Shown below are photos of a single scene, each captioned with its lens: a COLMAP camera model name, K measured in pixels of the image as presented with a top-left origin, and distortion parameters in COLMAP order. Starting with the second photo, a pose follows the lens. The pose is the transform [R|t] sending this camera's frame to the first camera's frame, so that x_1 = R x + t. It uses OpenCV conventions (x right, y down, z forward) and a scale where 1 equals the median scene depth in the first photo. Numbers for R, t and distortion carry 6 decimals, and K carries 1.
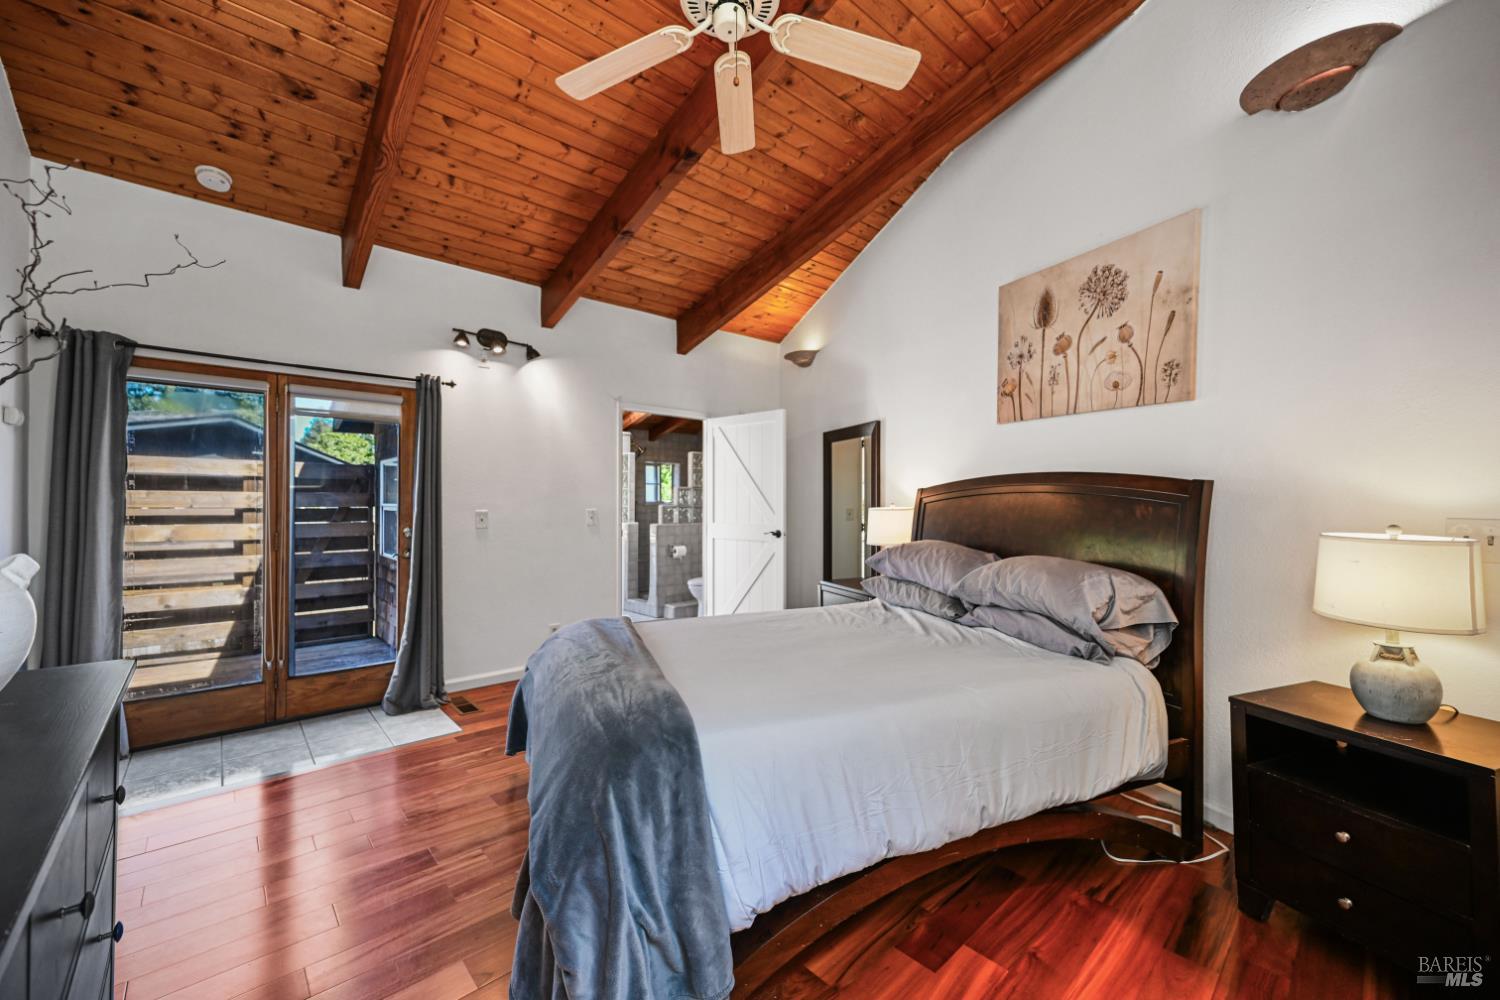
lens RADIAL K [[594.6, 0, 751.4], [0, 594.6, 496.0], [0, 0, 1]] dist [-0.000065, 0.000007]
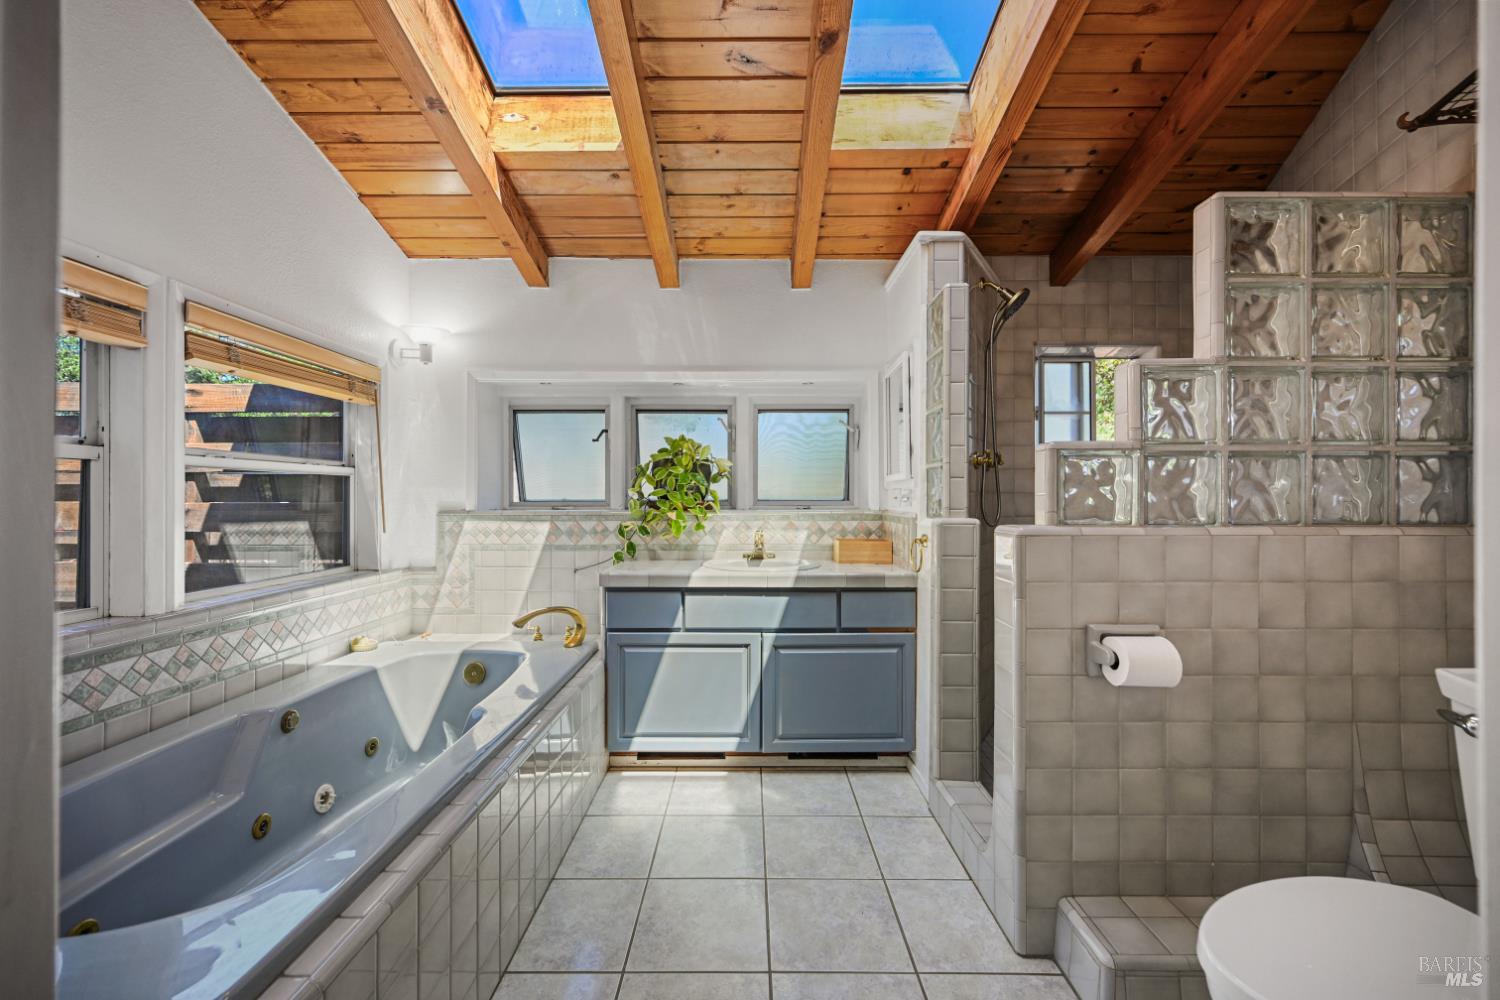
lens RADIAL K [[594.6, 0, 748.5], [0, 594.6, 498.1], [0, 0, 1]] dist [-0.000065, 0.000007]
pose [[0.739216, -0.000588, -0.673468, -0.081690], [0.006470, 0.999960, 0.006228, 0.033307], [0.673437, -0.008962, 0.739190, 0.744198]]
